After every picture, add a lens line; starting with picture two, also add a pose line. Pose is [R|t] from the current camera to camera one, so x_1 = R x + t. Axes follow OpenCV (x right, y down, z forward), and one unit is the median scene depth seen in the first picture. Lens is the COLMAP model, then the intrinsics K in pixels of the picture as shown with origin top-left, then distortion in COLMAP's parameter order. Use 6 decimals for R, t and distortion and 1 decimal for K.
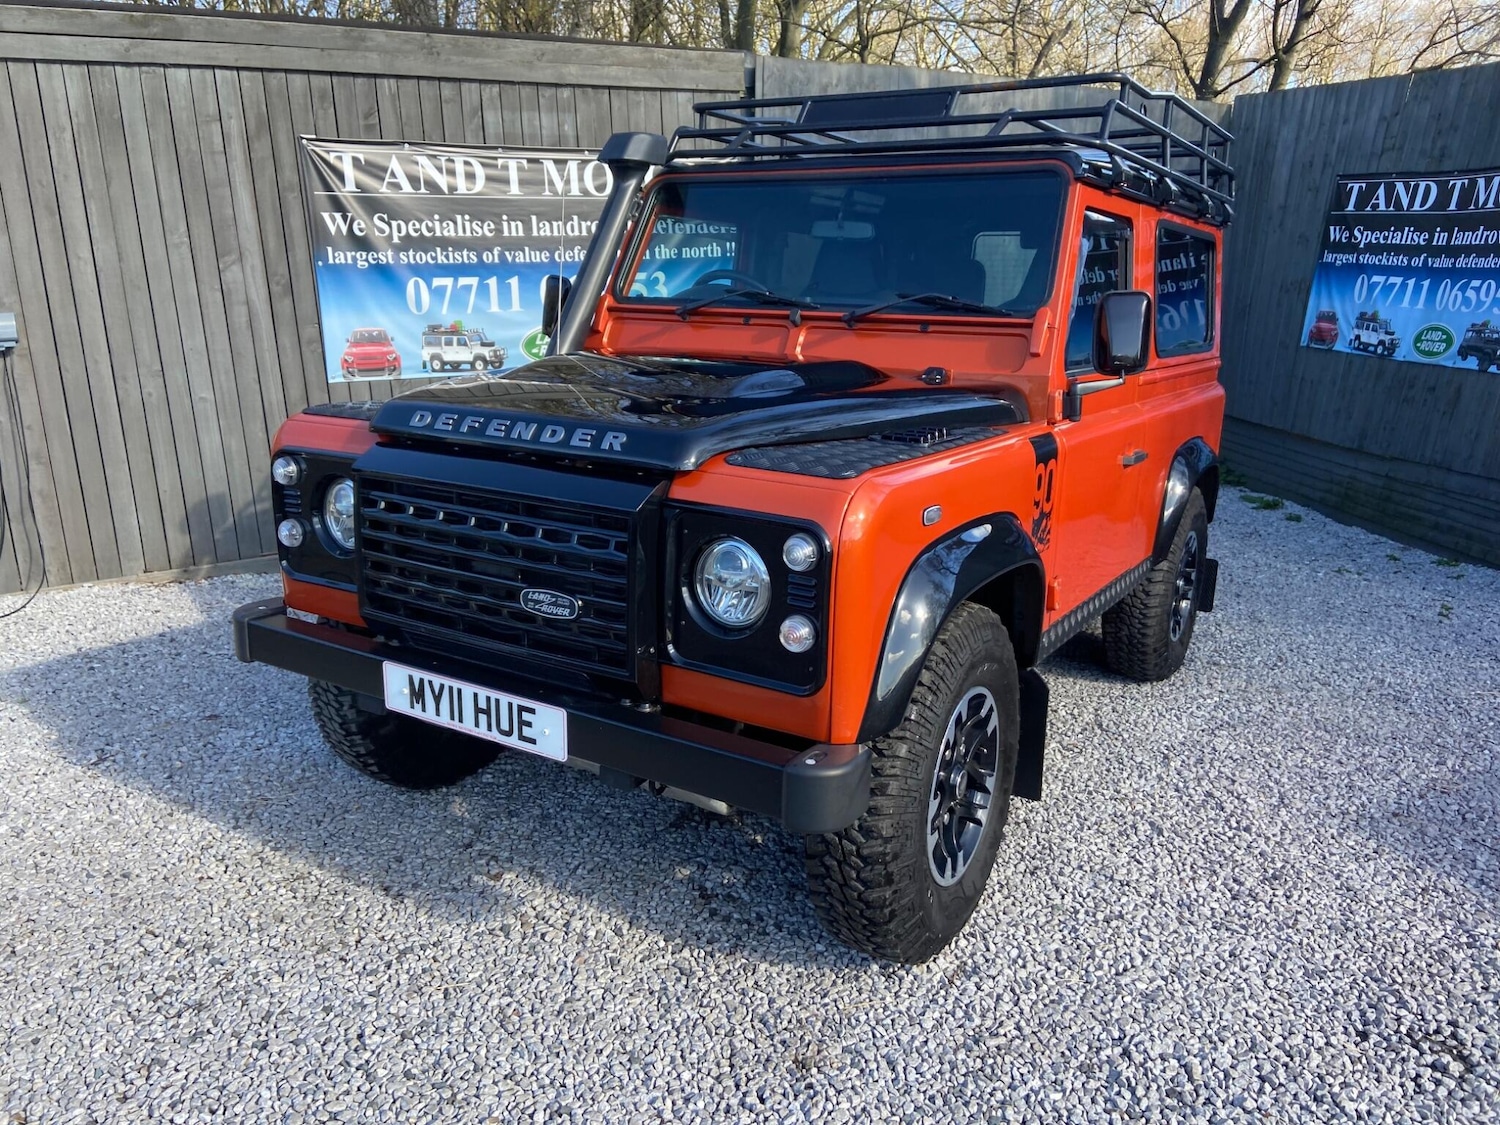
lens RADIAL K [[1127.0, 0, 730.3], [0, 1127.0, 540.1], [0, 0, 1]] dist [0.121803, -0.150364]
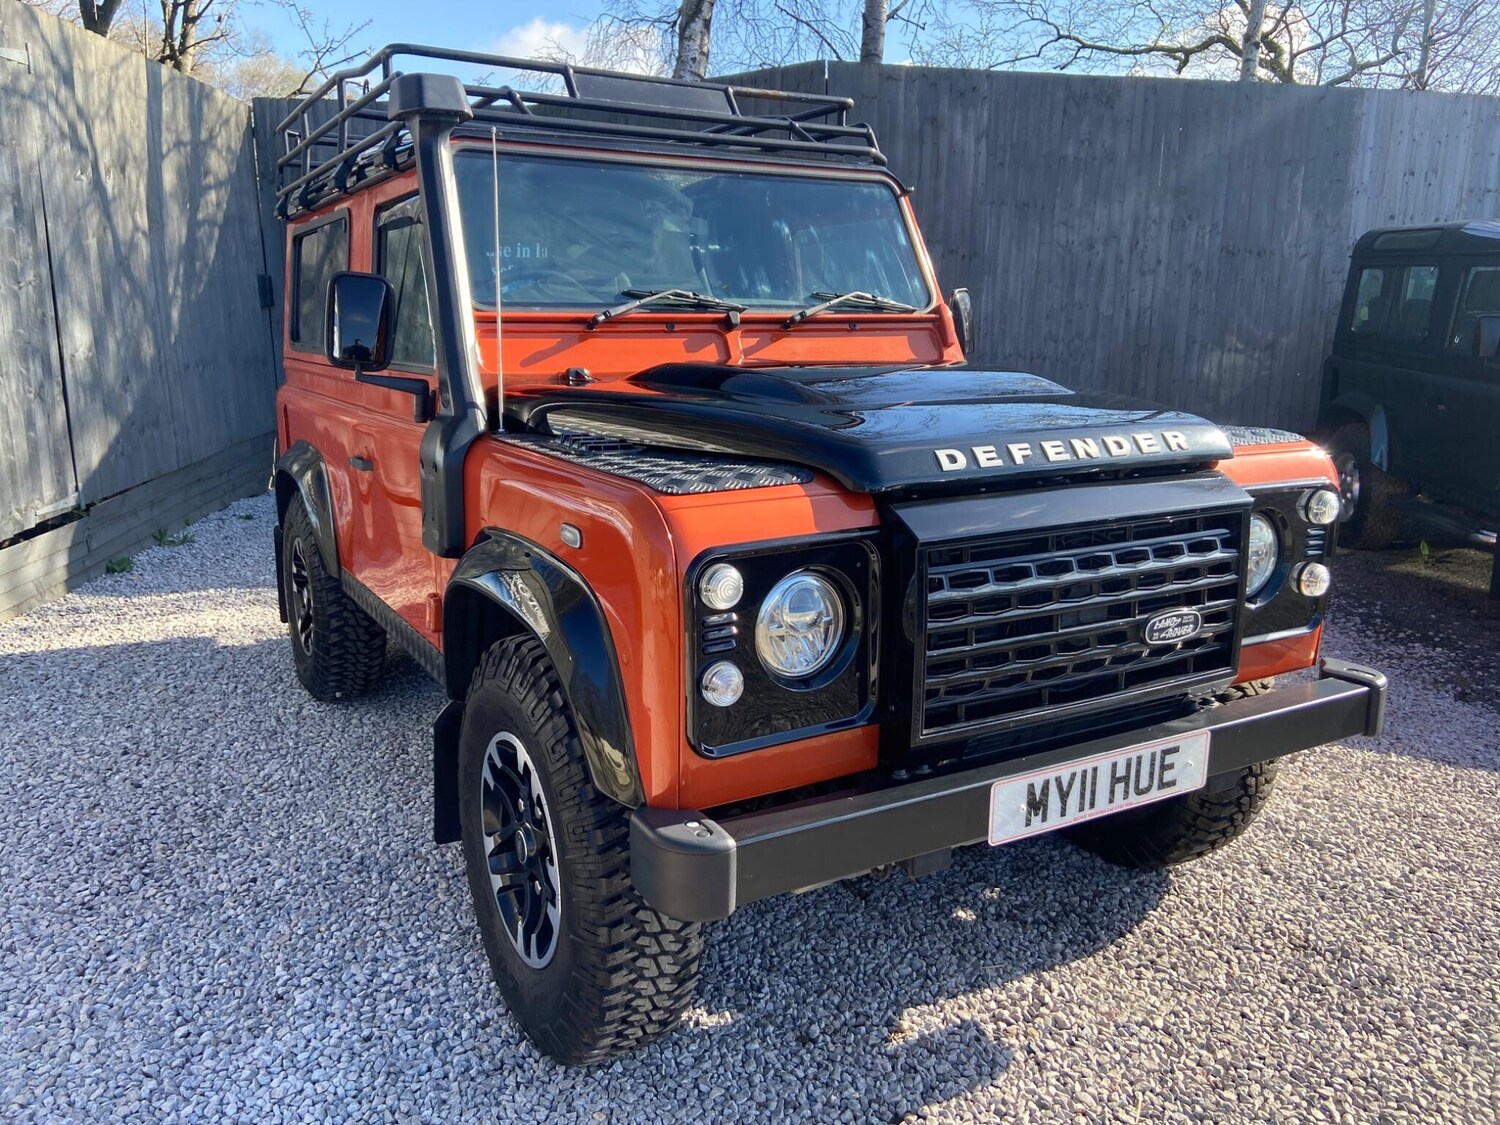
lens RADIAL K [[1127.0, 0, 728.2], [0, 1127.0, 539.4], [0, 0, 1]] dist [0.121803, -0.150364]
pose [[0.476665, -0.195681, 0.857029, -0.702054], [0.203053, 0.973055, 0.109239, -0.117555], [-0.855313, 0.121952, 0.503555, 0.531779]]
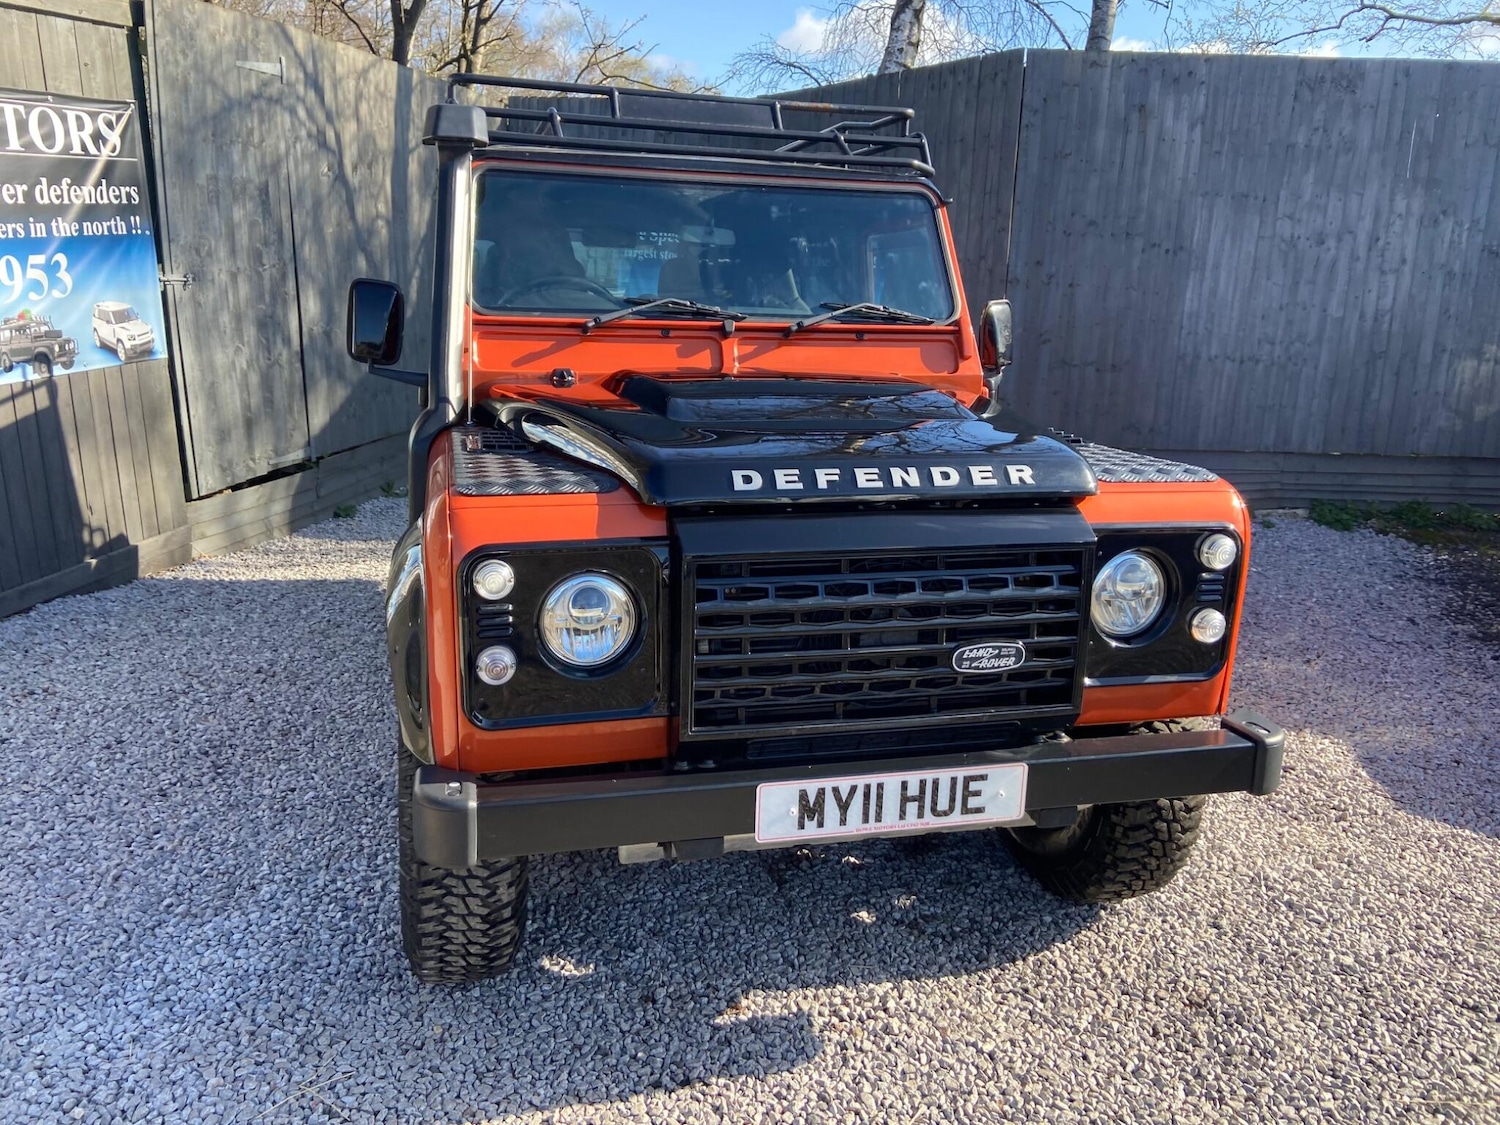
lens RADIAL K [[1127.0, 0, 729.4], [0, 1127.0, 526.3], [0, 0, 1]] dist [0.121803, -0.150364]
pose [[0.689058, -0.157300, 0.707429, -0.602300], [0.149160, 0.986043, 0.073965, -0.095365], [-0.709190, 0.054554, 0.702903, 0.313940]]
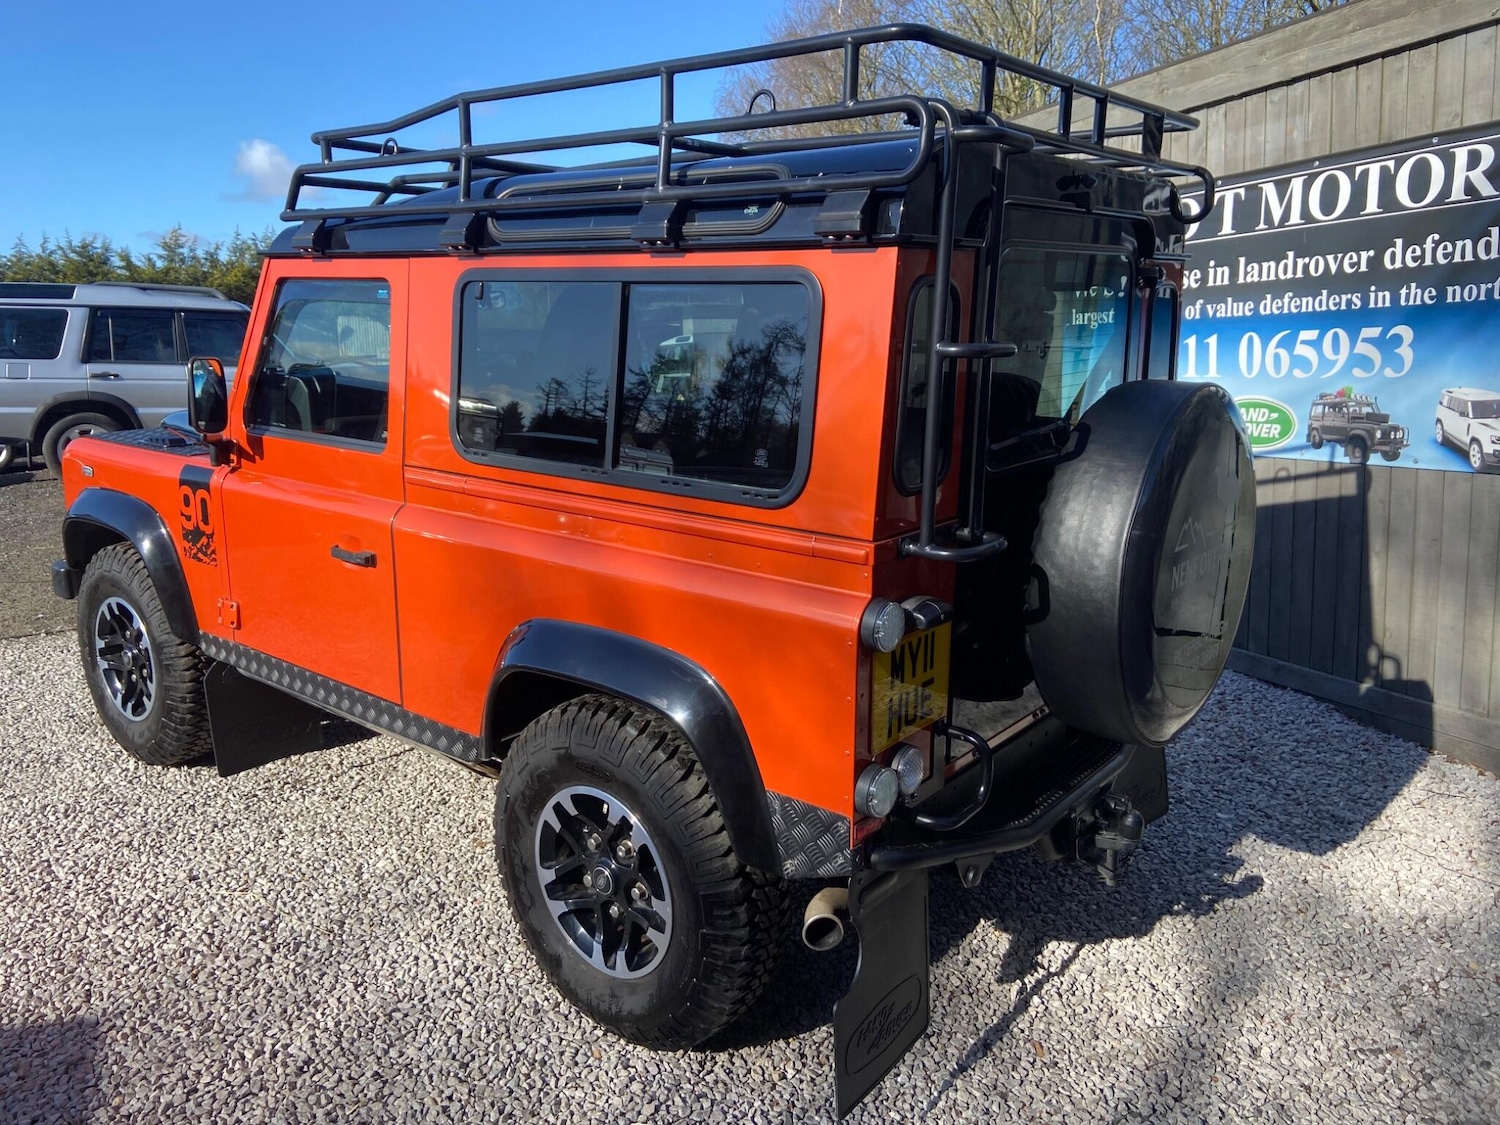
lens RADIAL K [[1127.0, 0, 755.5], [0, 1127.0, 535.3], [0, 0, 1]] dist [0.121803, -0.150364]
pose [[-0.112157, 0.176518, -0.977887, 1.156743], [-0.221787, 0.954824, 0.197792, -0.322637], [0.968623, 0.239067, -0.067941, 1.353650]]
